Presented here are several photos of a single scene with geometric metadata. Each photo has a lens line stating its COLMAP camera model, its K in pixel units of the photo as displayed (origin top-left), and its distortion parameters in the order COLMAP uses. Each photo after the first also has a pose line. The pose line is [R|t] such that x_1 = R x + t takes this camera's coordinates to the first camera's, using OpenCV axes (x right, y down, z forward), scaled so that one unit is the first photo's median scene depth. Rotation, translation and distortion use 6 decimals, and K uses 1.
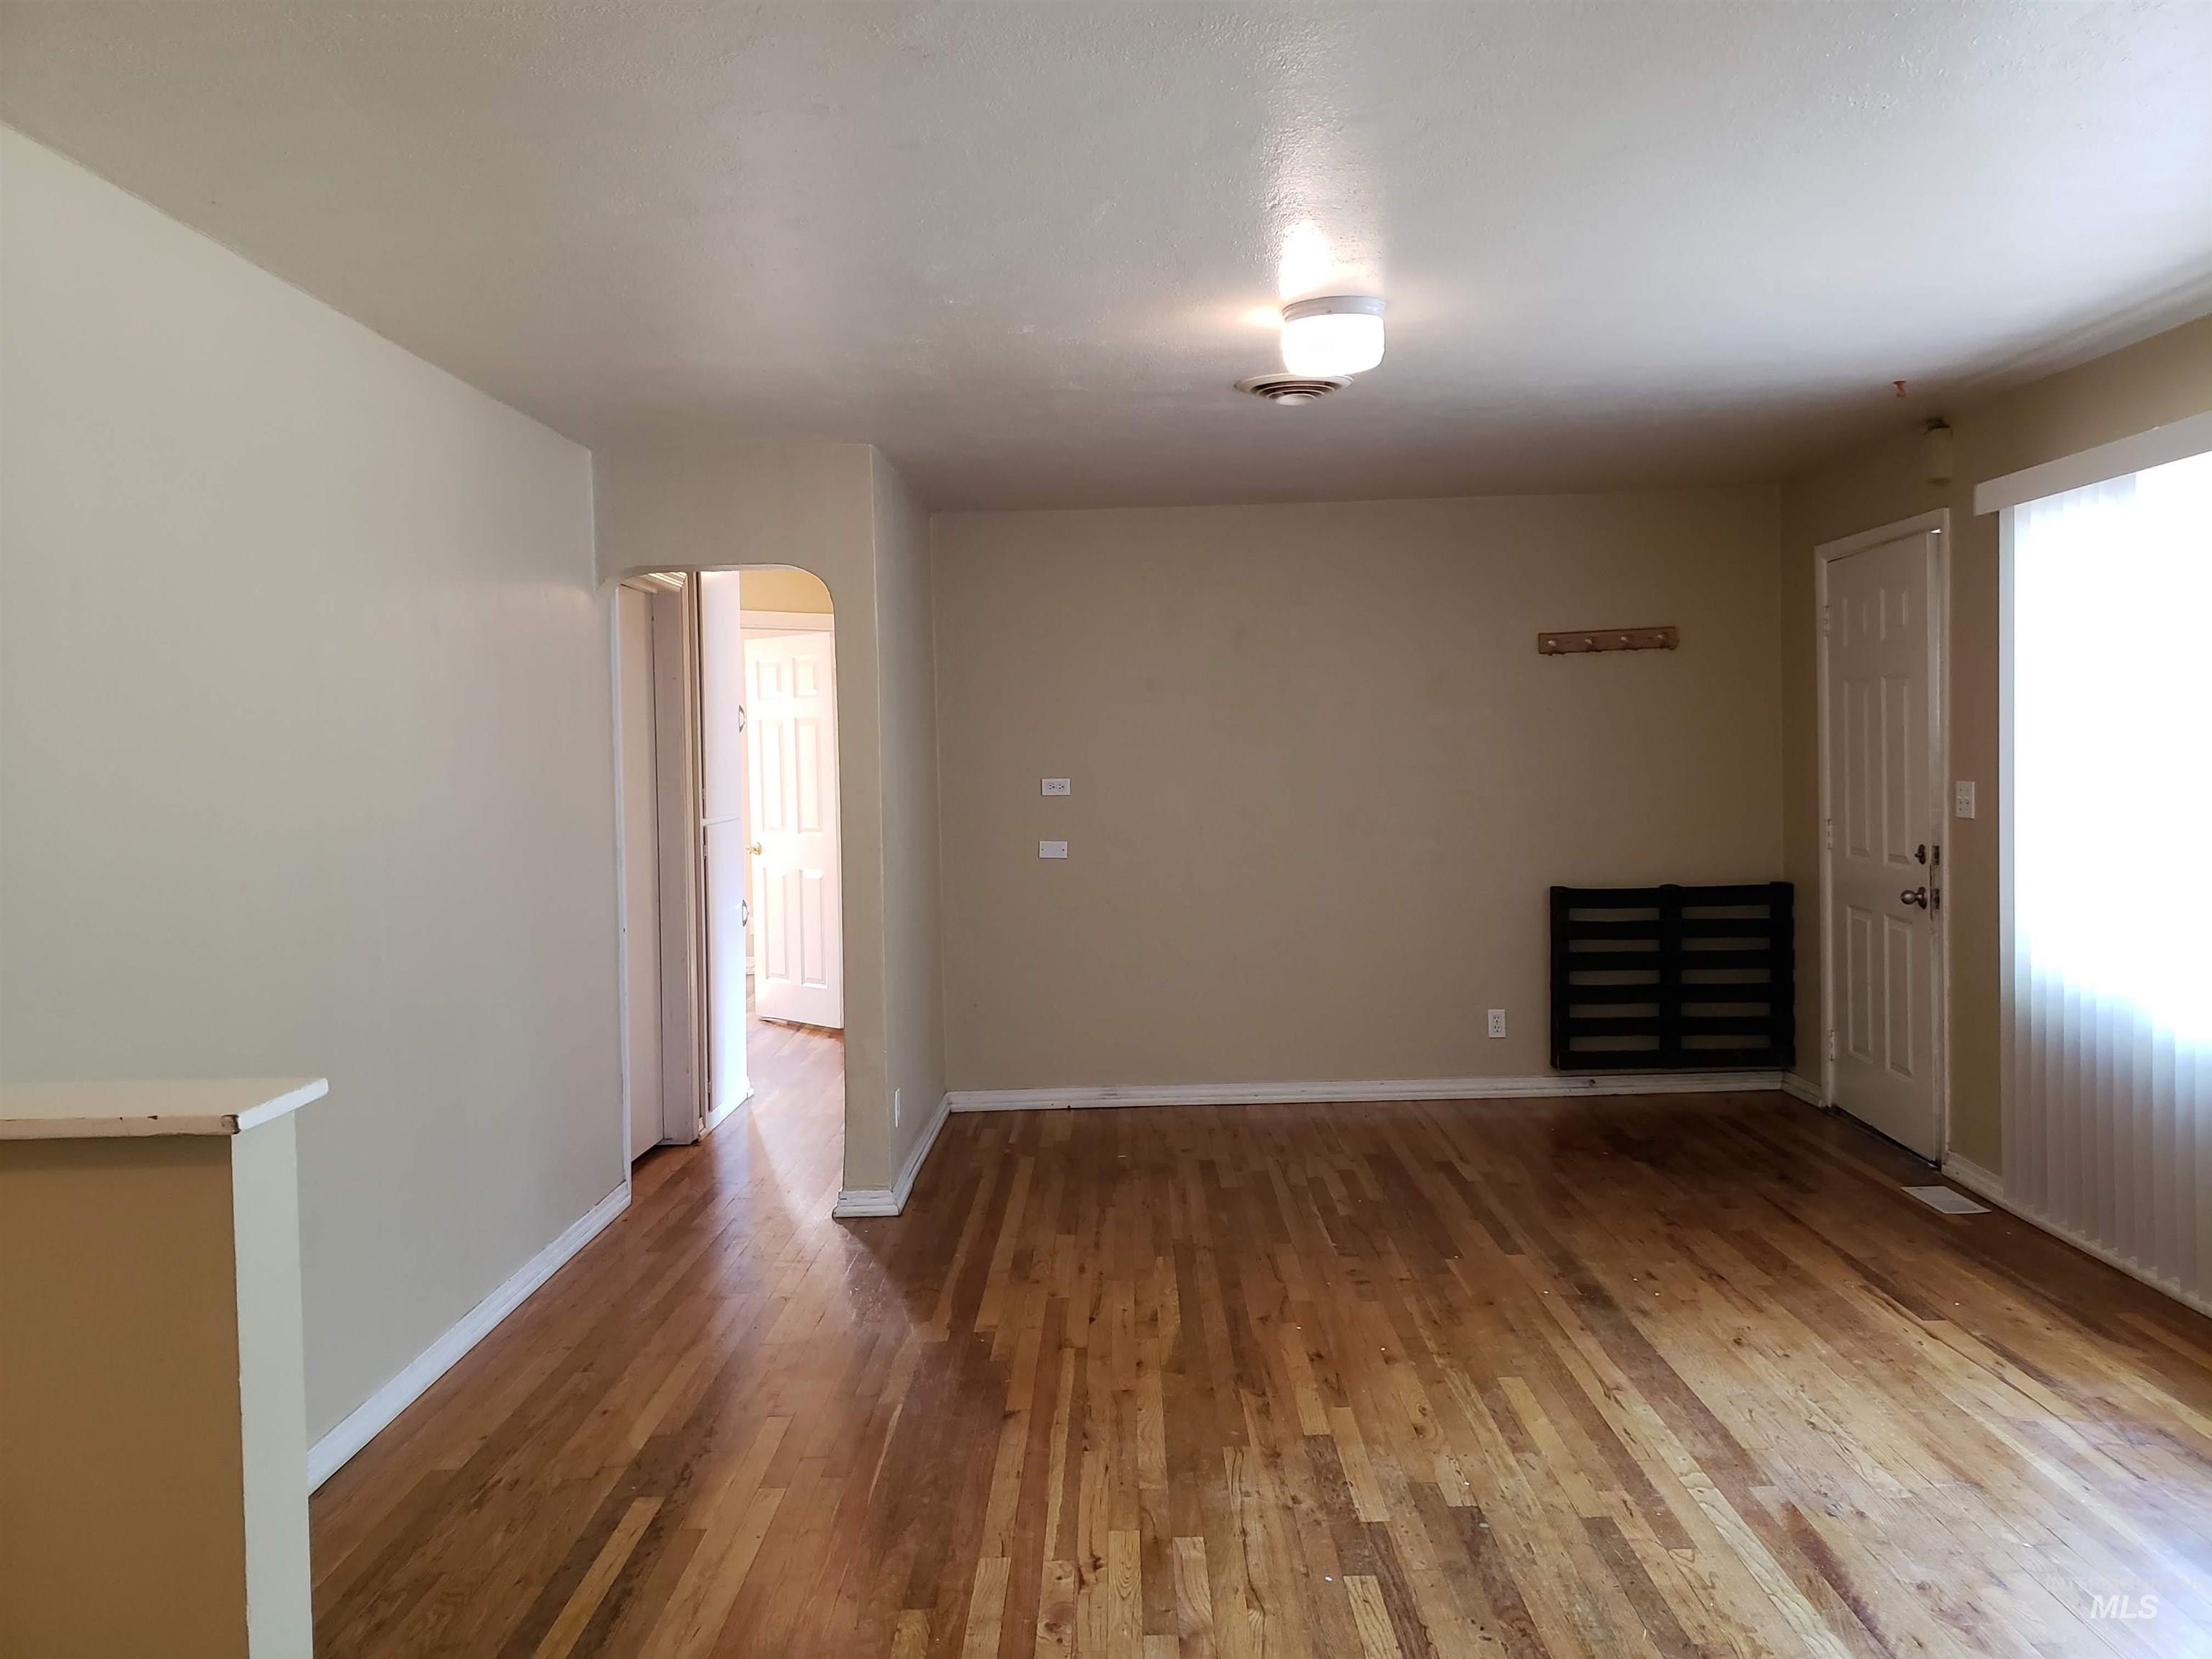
lens RADIAL K [[1741.3, 0, 1107.0], [0, 1741.3, 792.1], [0, 0, 1]] dist [-0.000832, 0.022799]
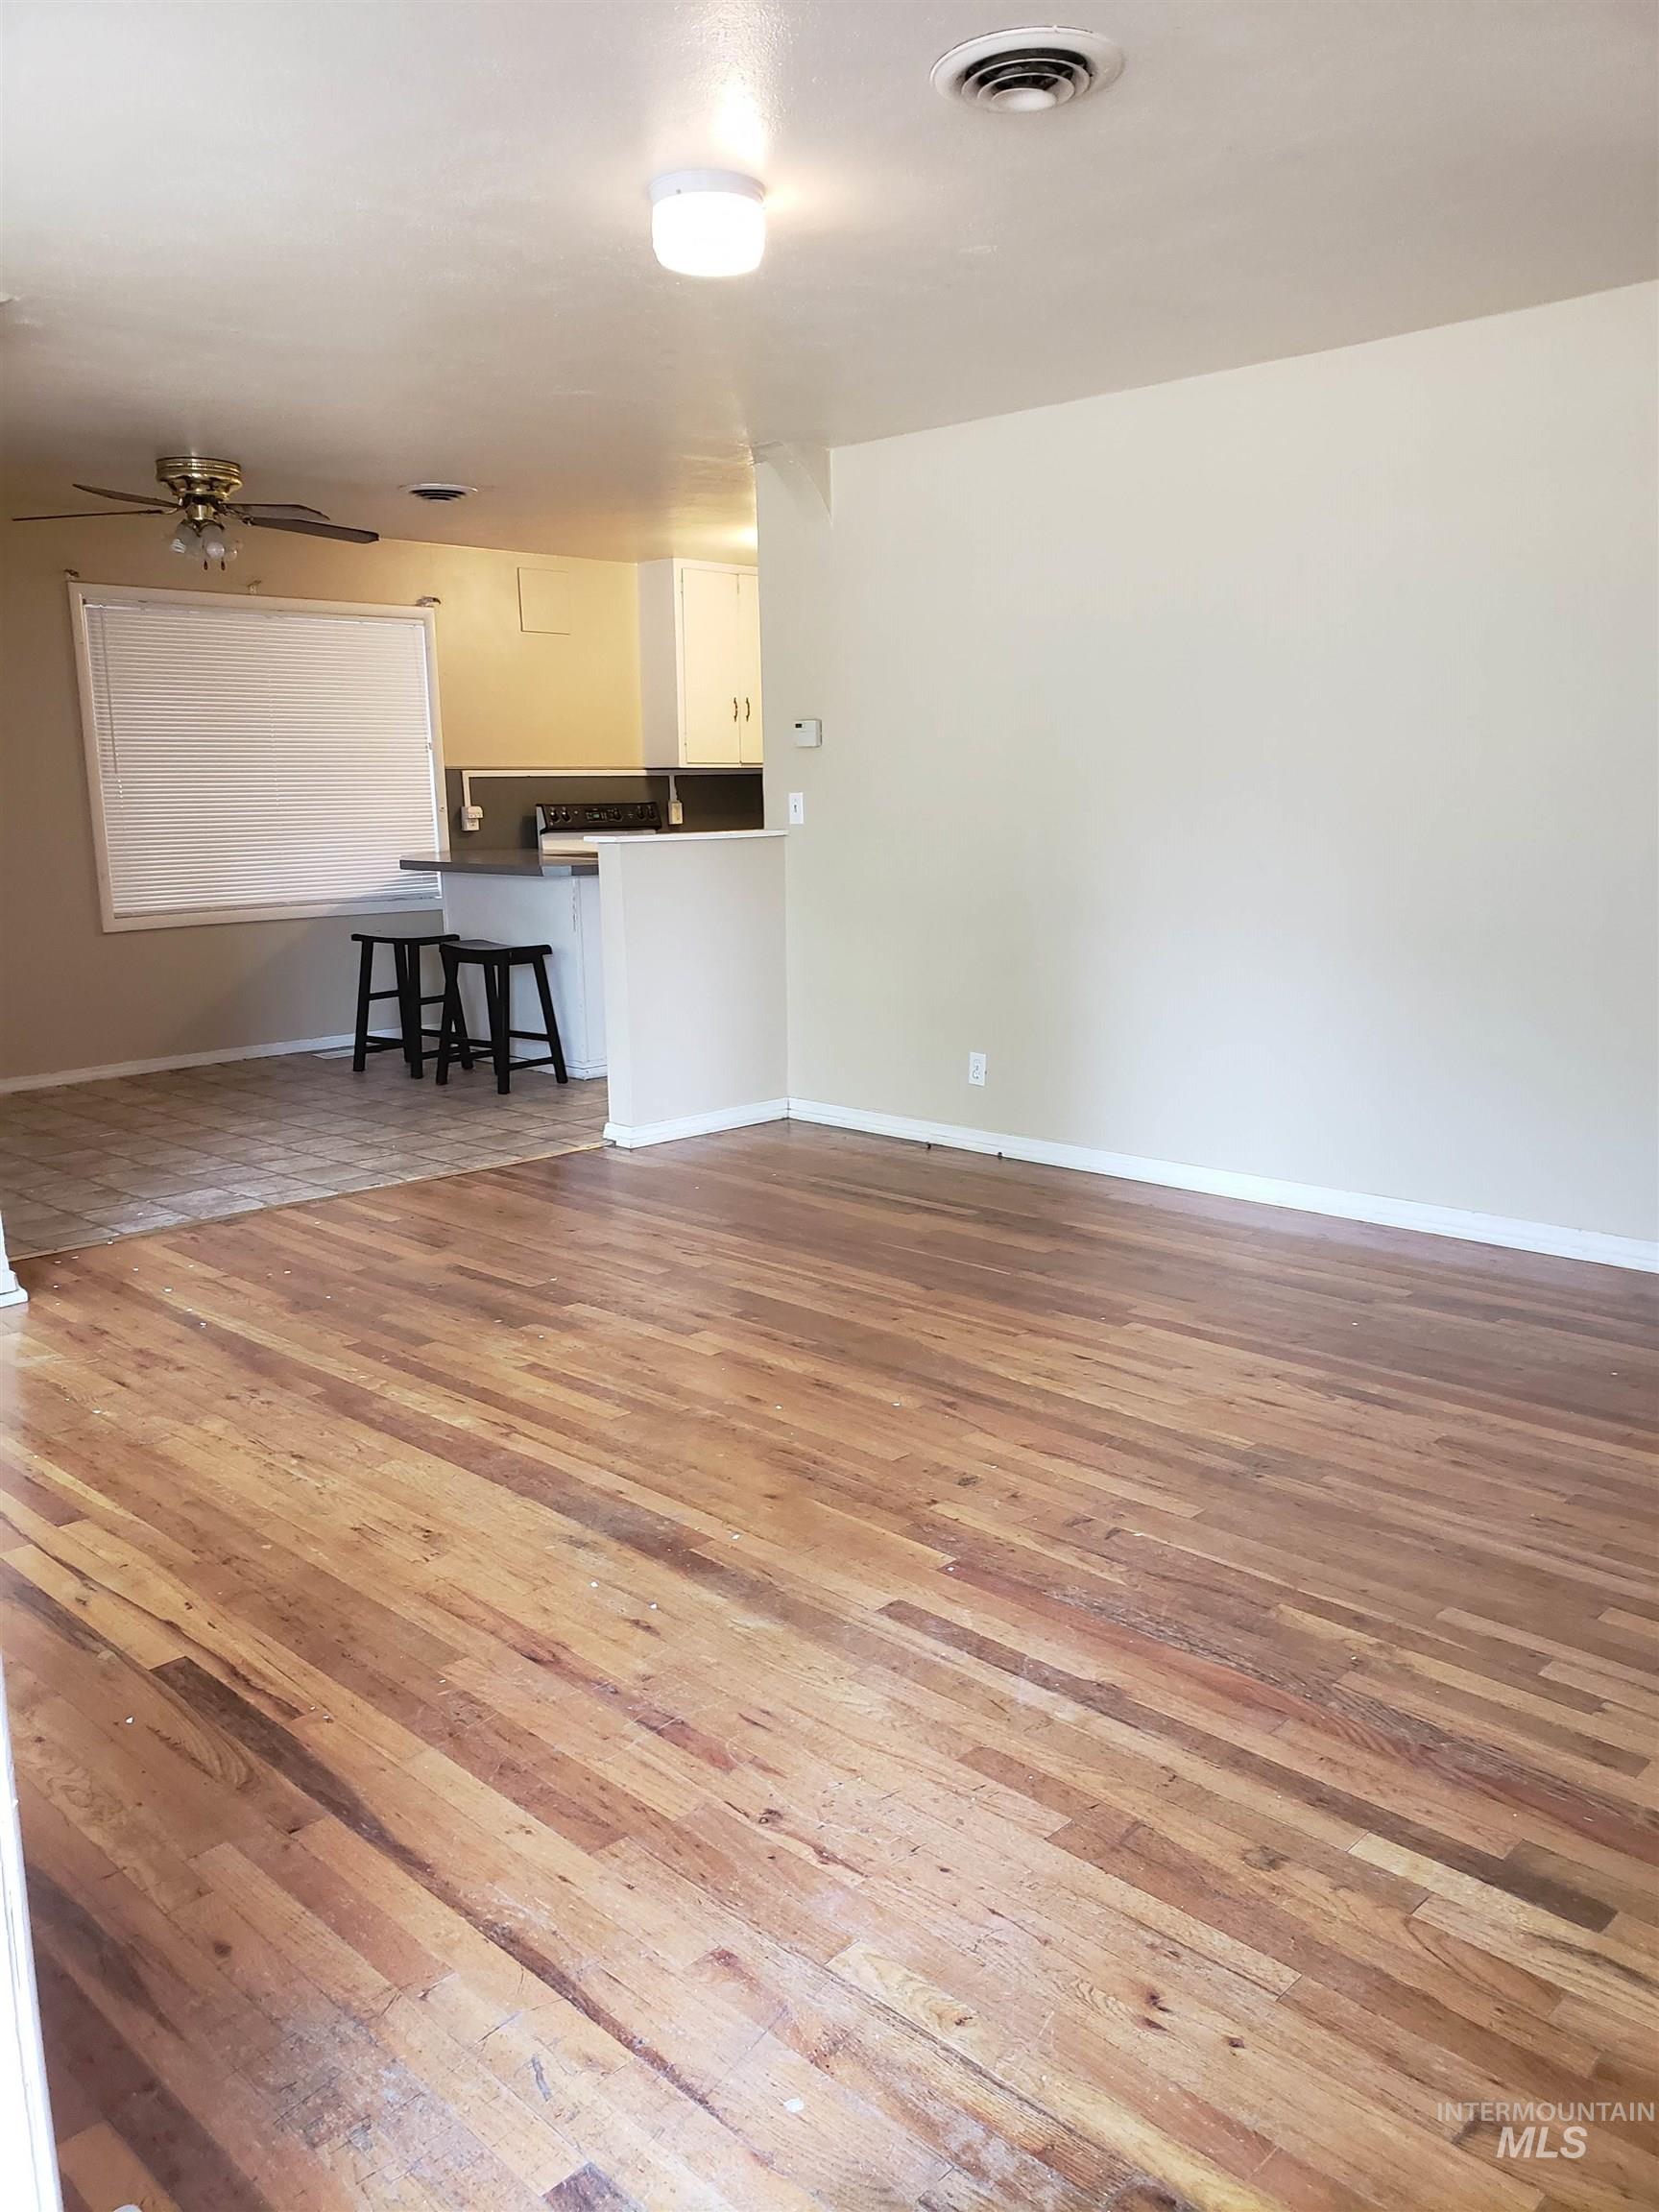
lens RADIAL K [[1695.2, 0, 826.7], [0, 1695.2, 1117.6], [0, 0, 1]] dist [0.115085, -0.264627]
pose [[-0.691753, 0.172869, -0.701138, 0.761234], [0.014030, 0.973958, 0.226293, -0.017634], [0.721998, 0.146702, -0.676164, 1.671787]]
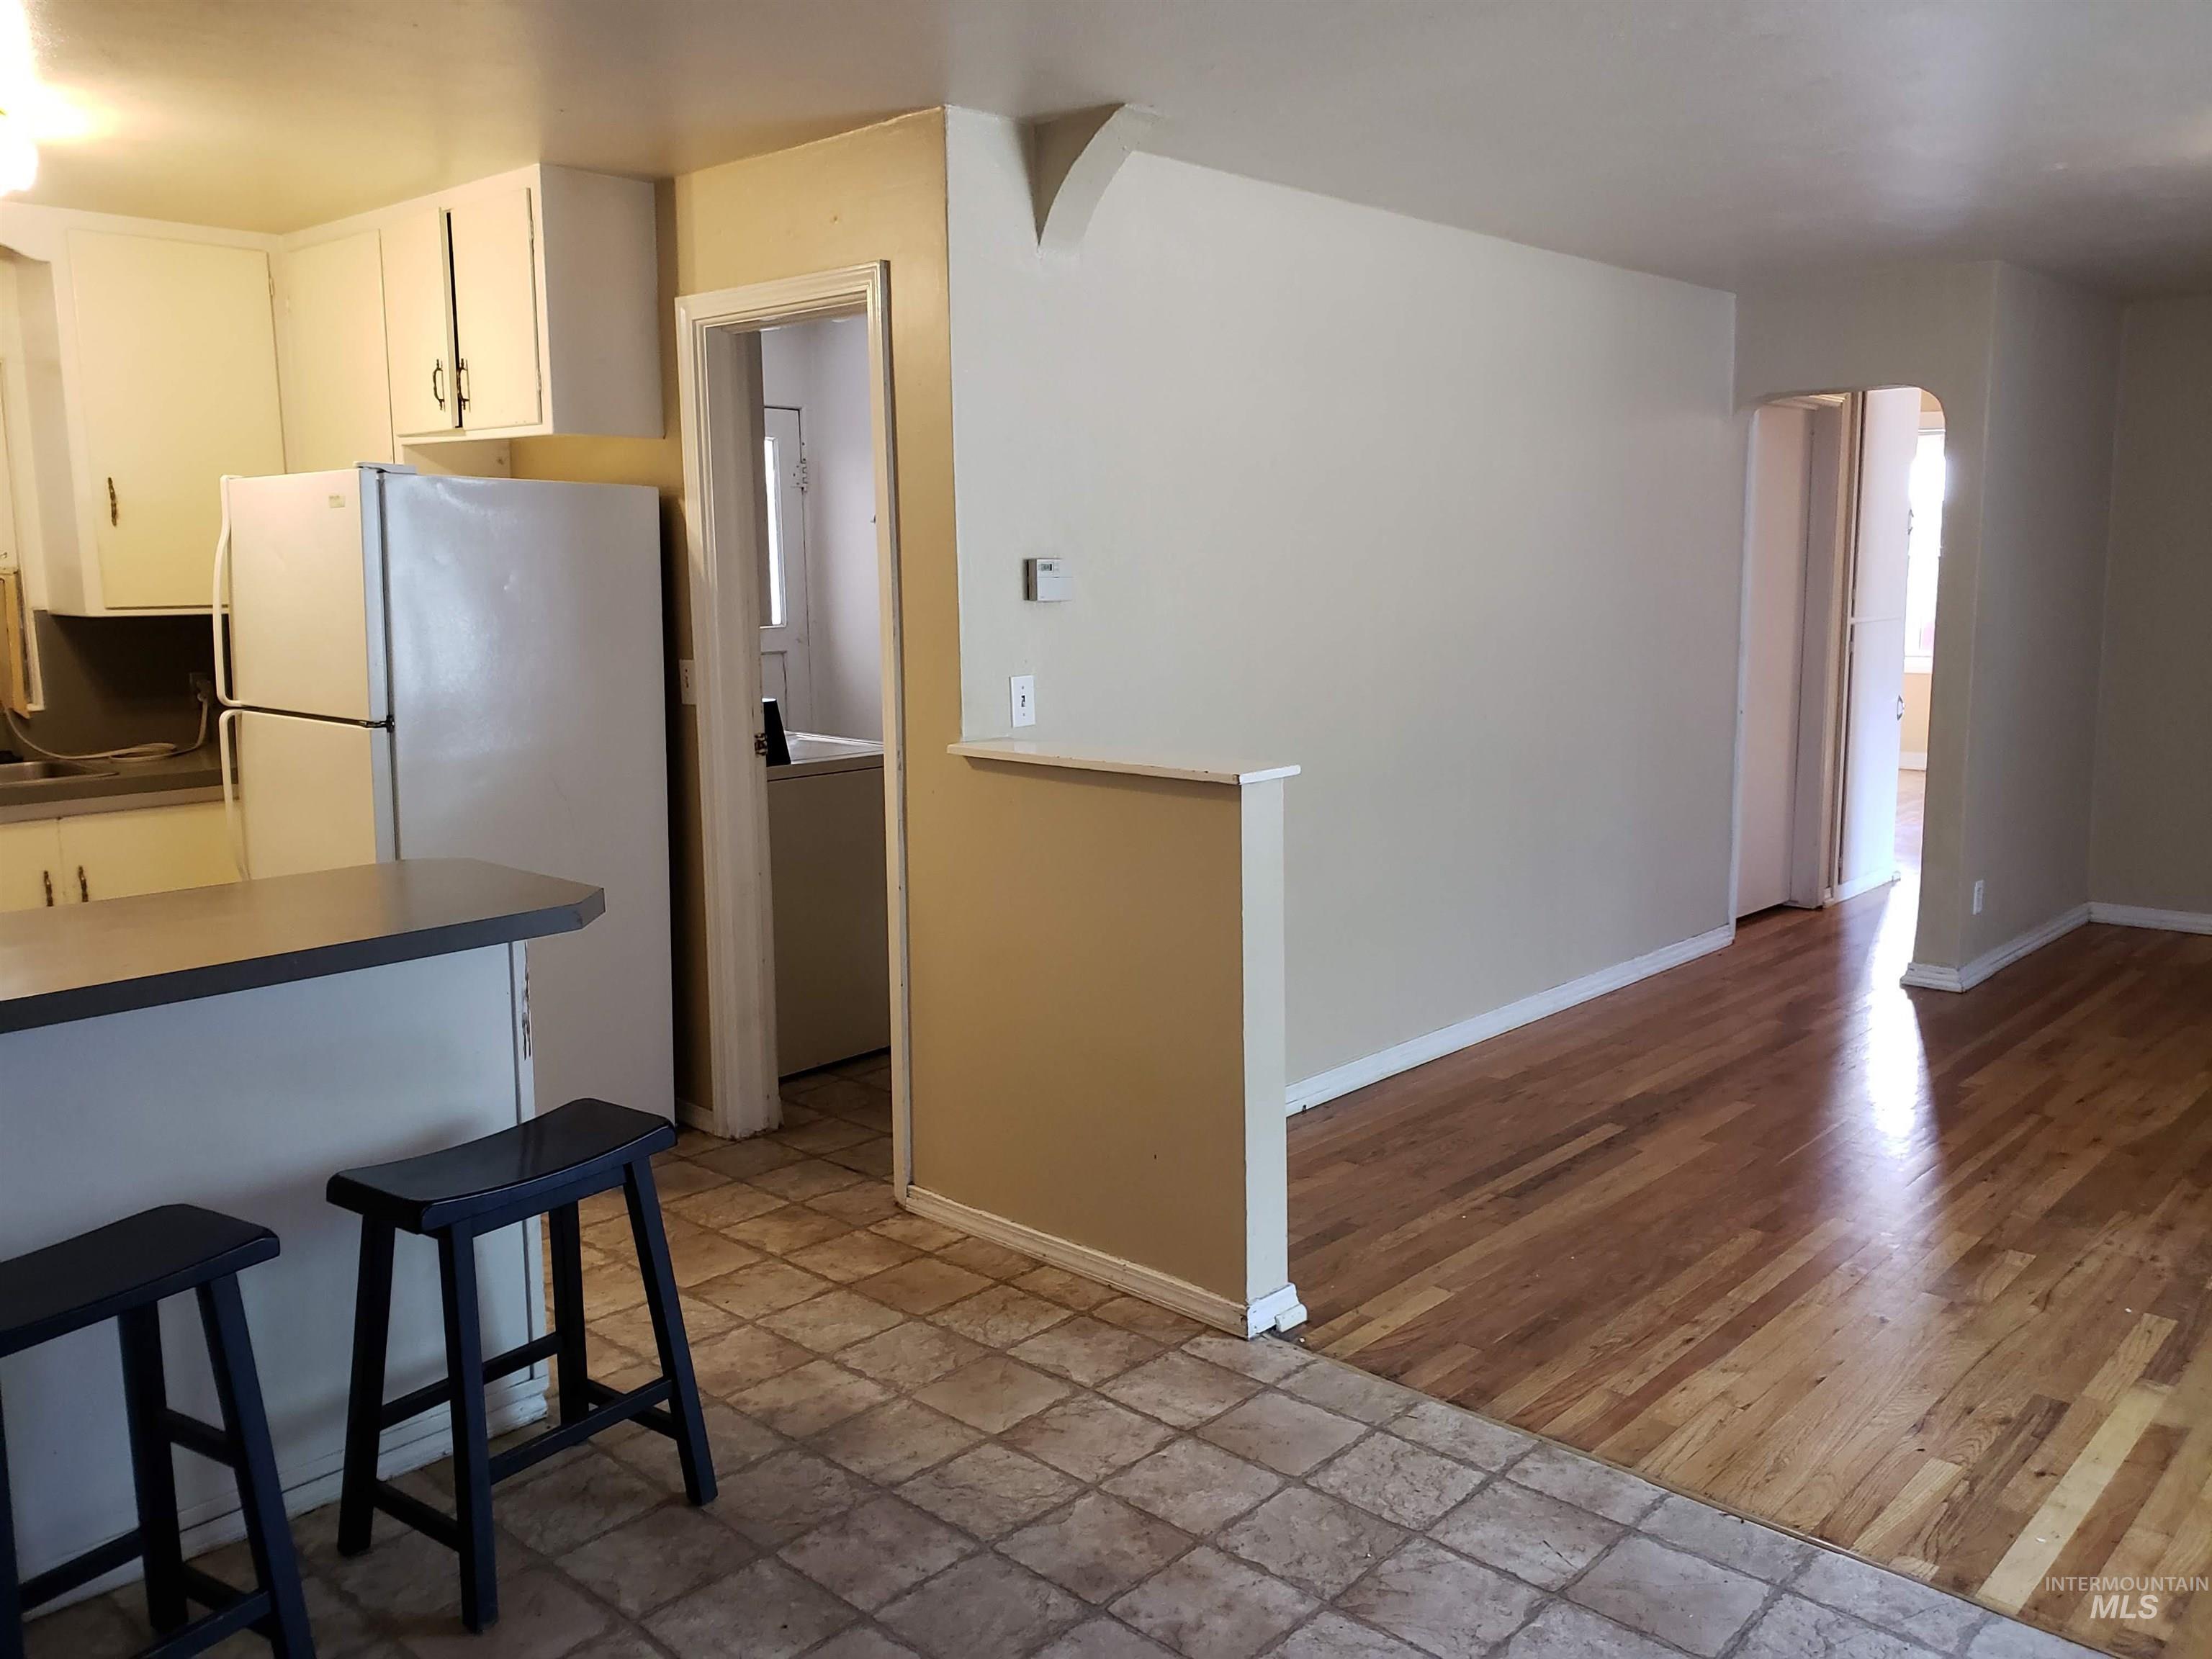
lens RADIAL K [[1741.3, 0, 1107.0], [0, 1741.3, 792.1], [0, 0, 1]] dist [-0.000832, 0.022799]
pose [[0.735802, 0.102906, -0.669332, 0.282717], [-0.019955, 0.991252, 0.130463, -0.015873], [0.676903, -0.082638, 0.731419, -0.201937]]
